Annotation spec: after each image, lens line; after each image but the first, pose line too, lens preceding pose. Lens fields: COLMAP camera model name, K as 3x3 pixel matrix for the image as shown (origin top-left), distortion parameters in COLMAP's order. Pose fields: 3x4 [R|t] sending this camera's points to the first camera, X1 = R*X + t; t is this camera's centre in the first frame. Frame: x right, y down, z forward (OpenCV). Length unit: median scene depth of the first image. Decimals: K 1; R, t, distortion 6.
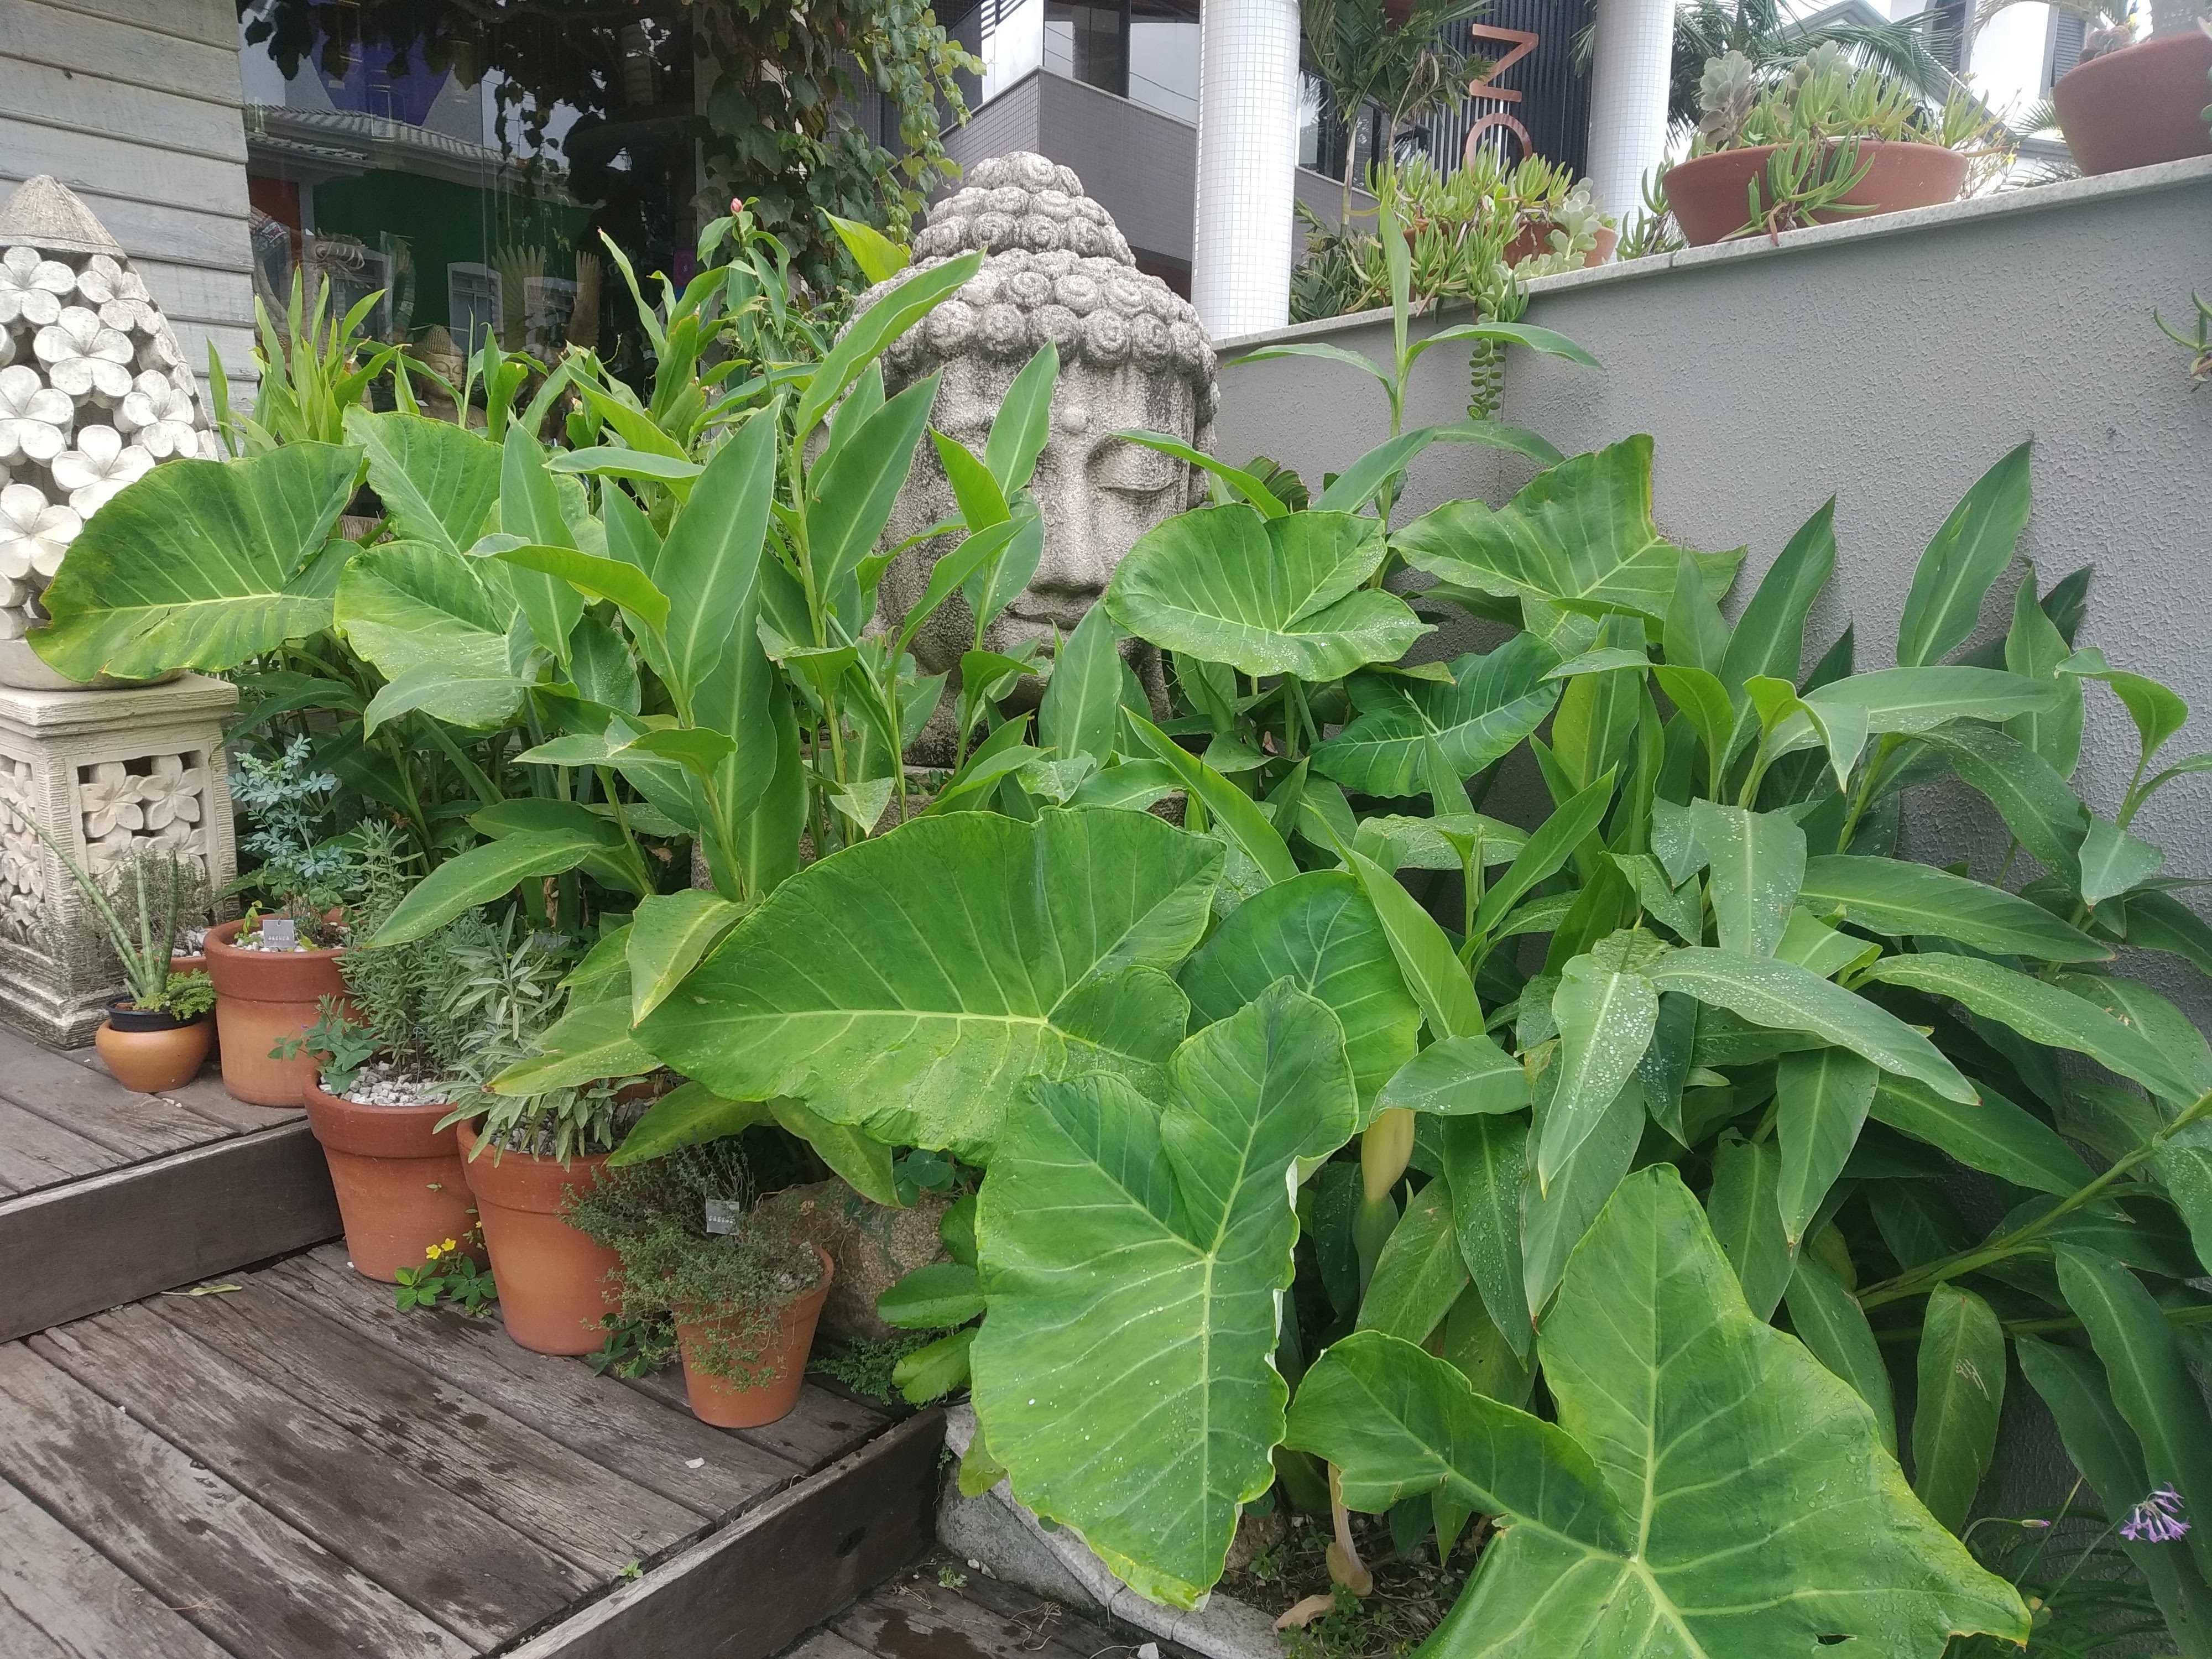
lens RADIAL K [[1707.2, 0, 1100.9], [0, 1707.2, 840.0], [0, 0, 1]] dist [-0.004713, -0.005994]
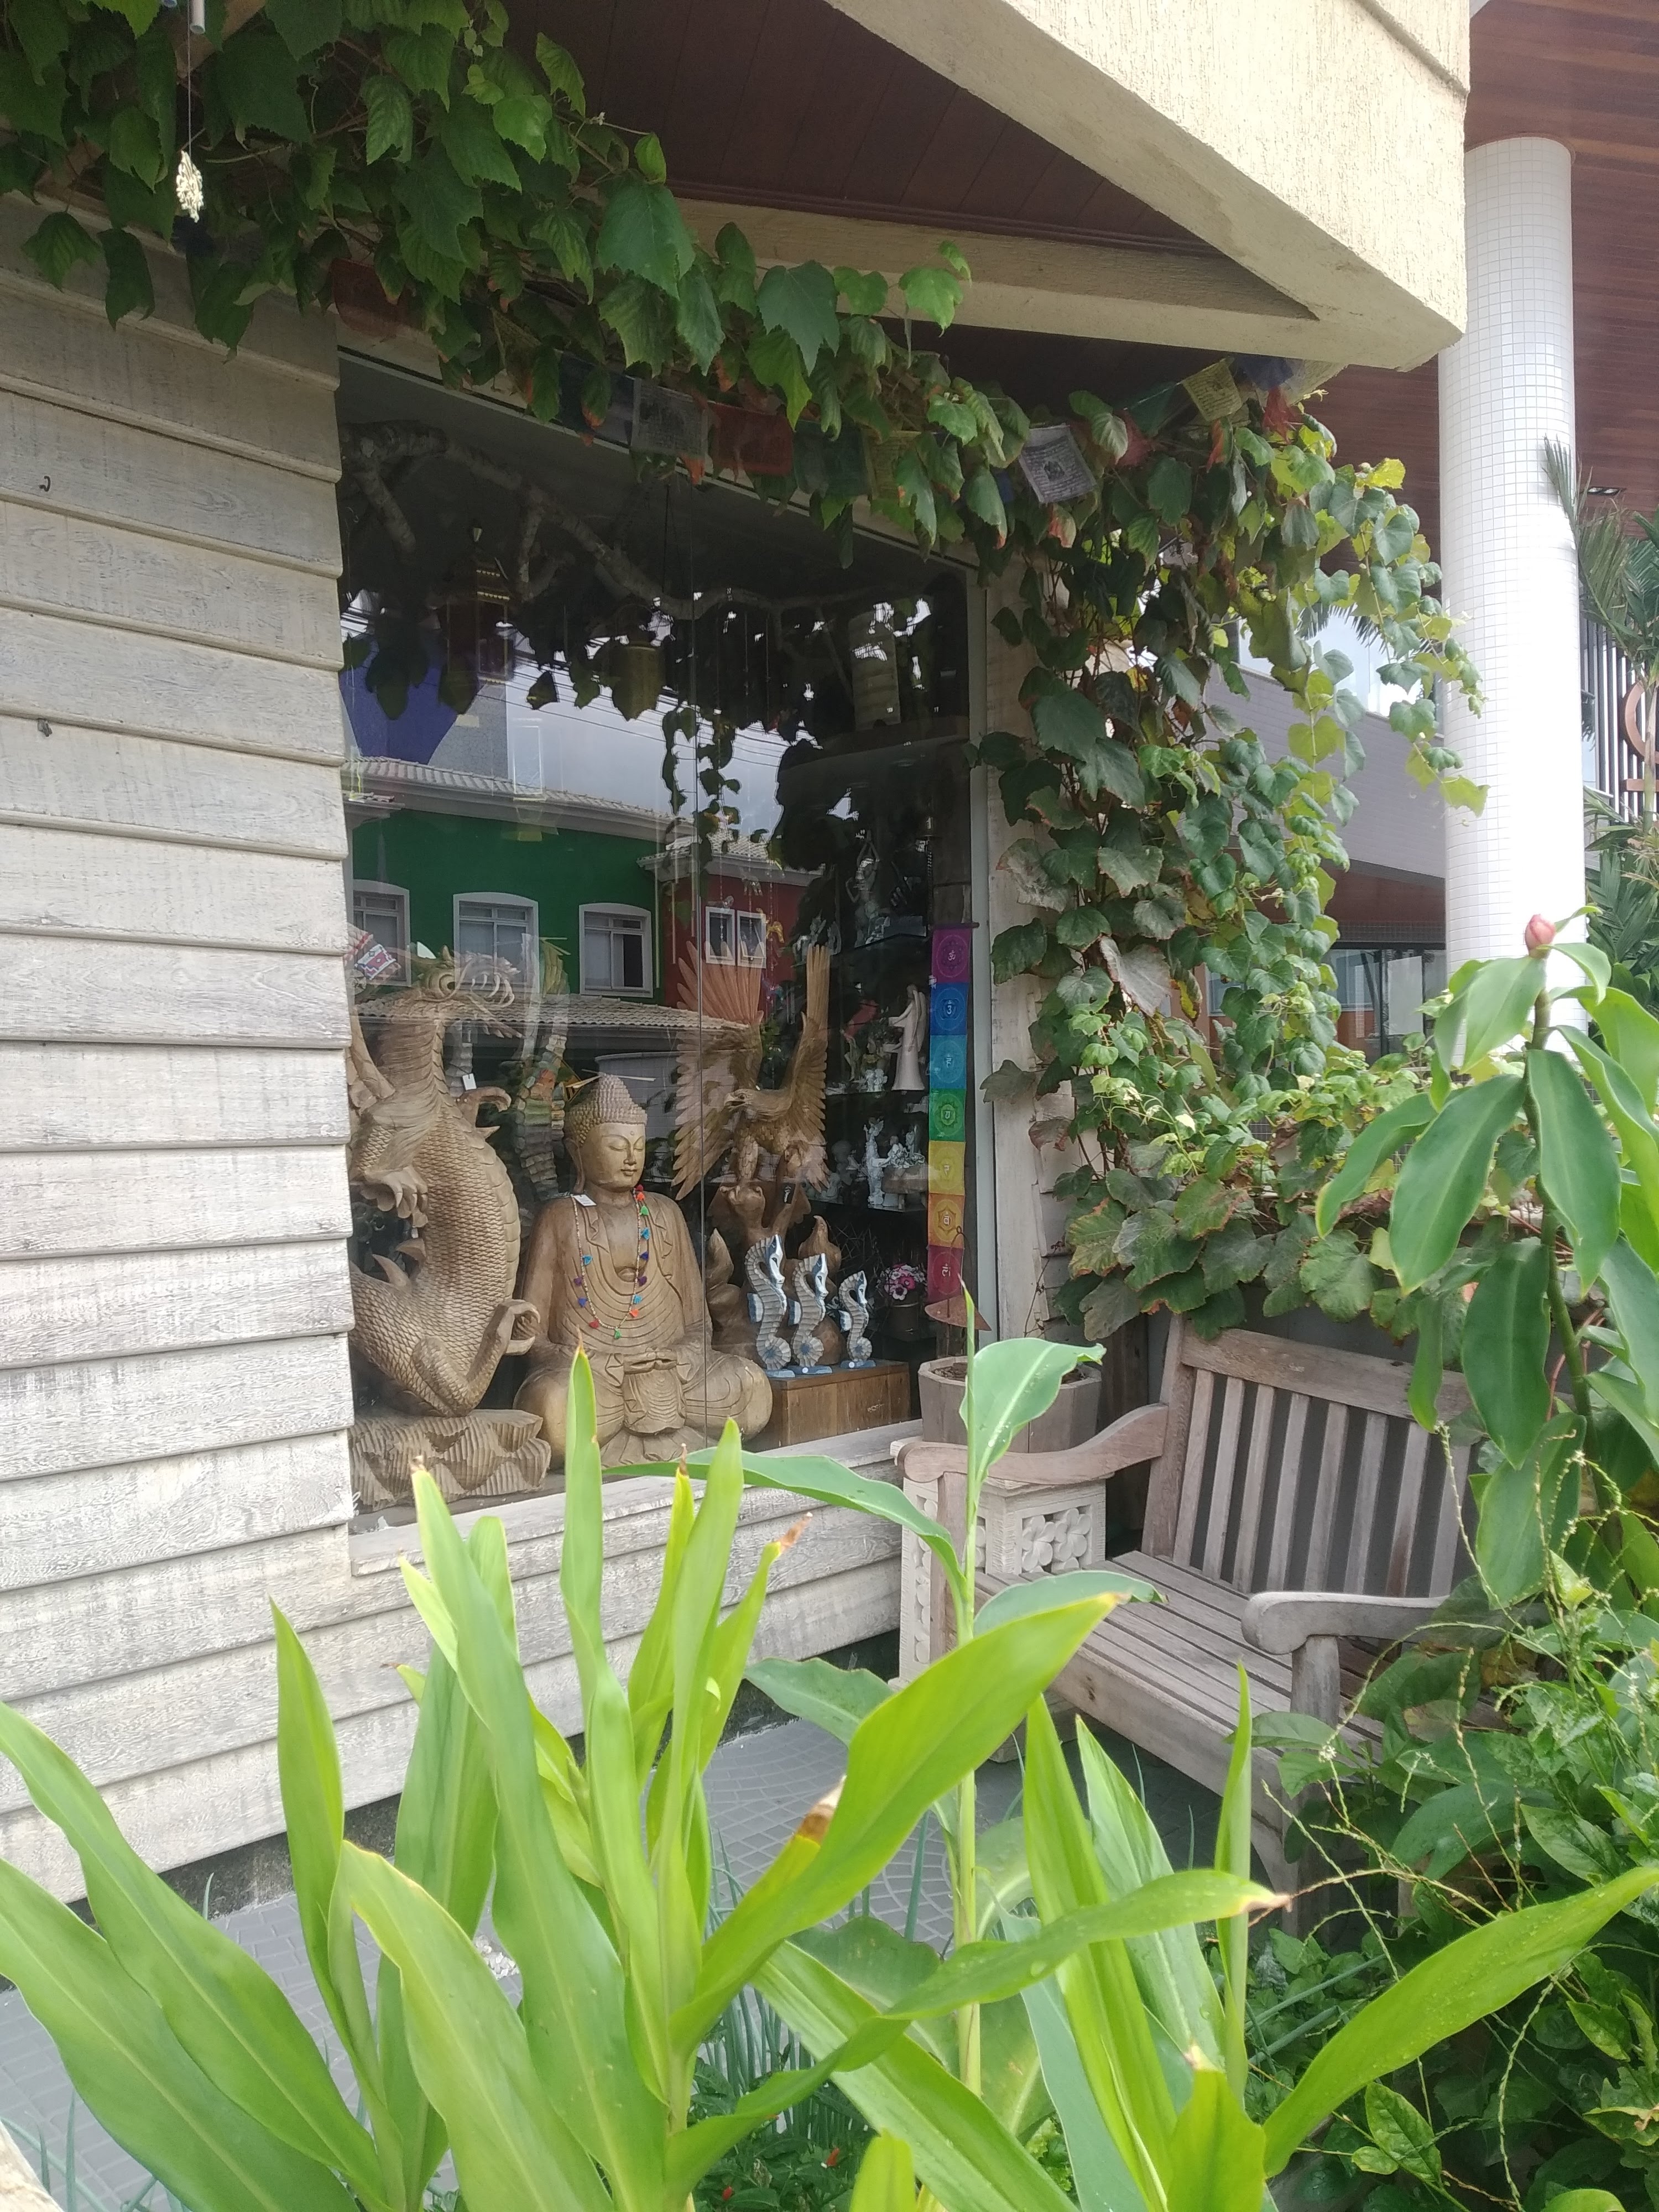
lens RADIAL K [[1707.2, 0, 831.1], [0, 1707.2, 1117.5], [0, 0, 1]] dist [-0.004713, -0.005994]
pose [[0.988571, -0.036320, -0.146317, -0.464612], [0.009895, 0.984085, -0.177425, -0.374051], [0.150432, 0.173949, 0.973197, 0.864806]]
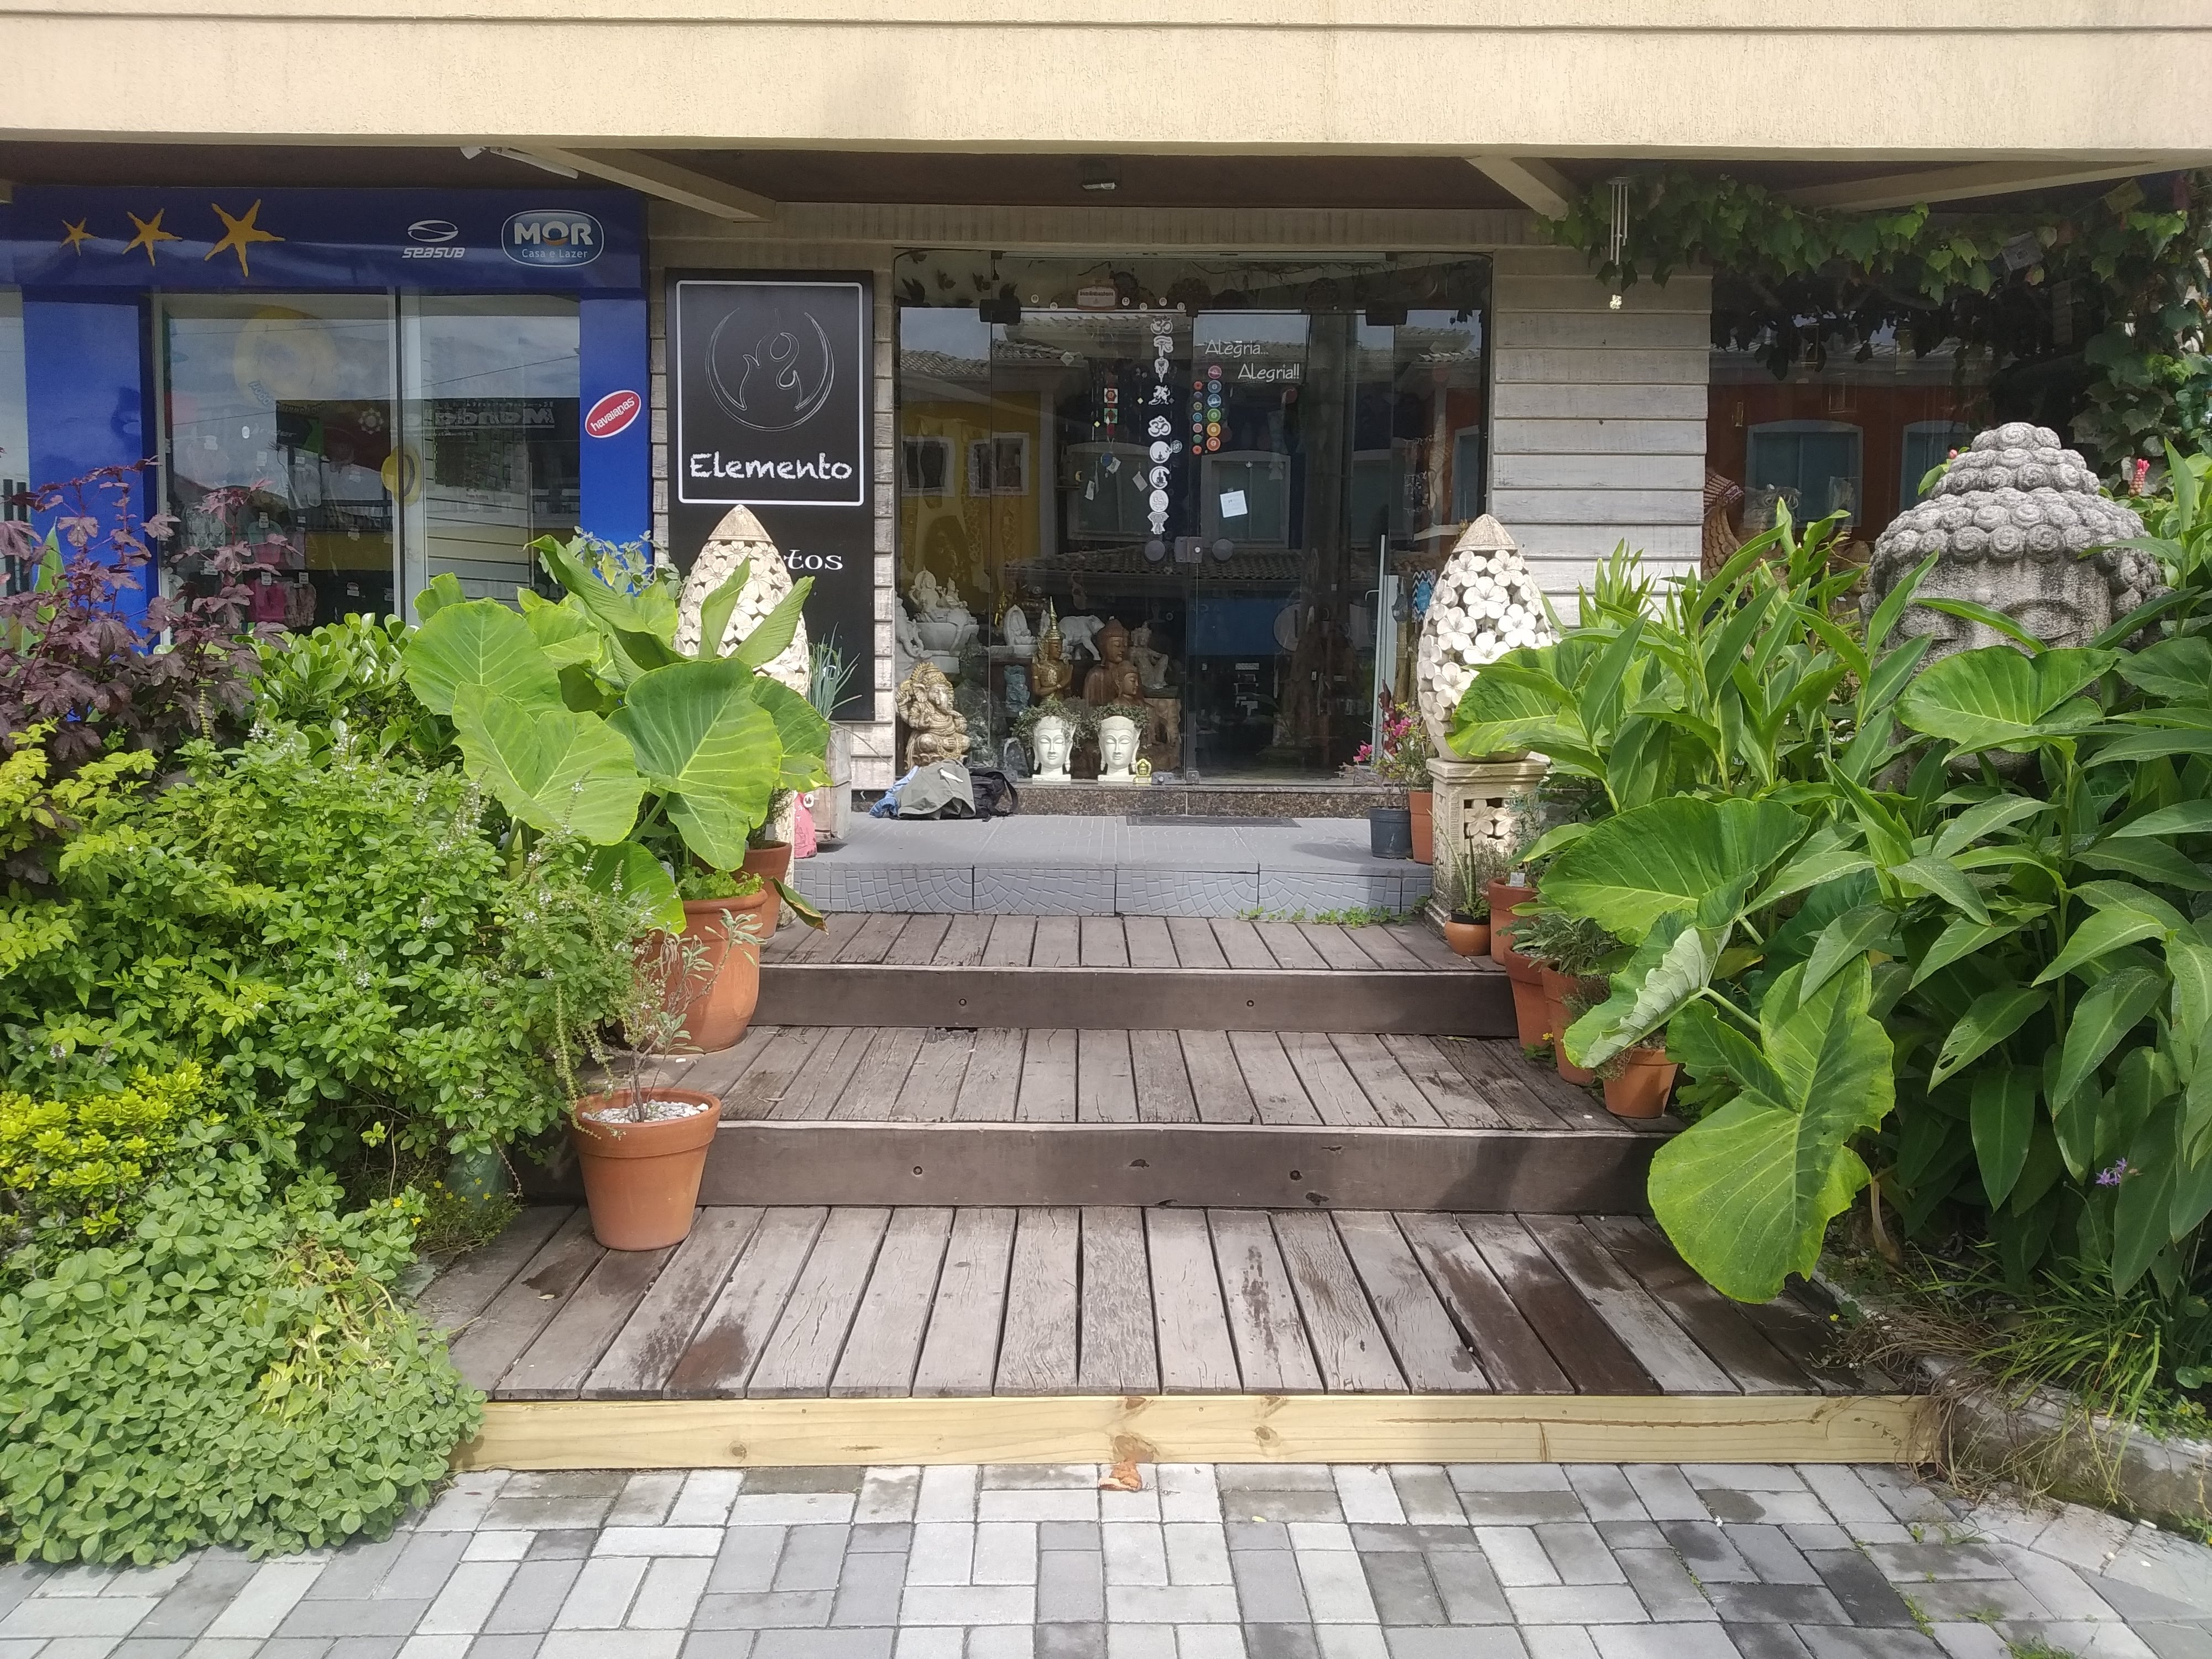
lens RADIAL K [[1707.2, 0, 1103.4], [0, 1707.2, 824.2], [0, 0, 1]] dist [-0.004713, -0.005994]
pose [[0.588759, 0.038088, -0.807411, 0.760165], [-0.130684, 0.990233, -0.048582, 0.136105], [0.797675, 0.134119, 0.587986, -0.513525]]
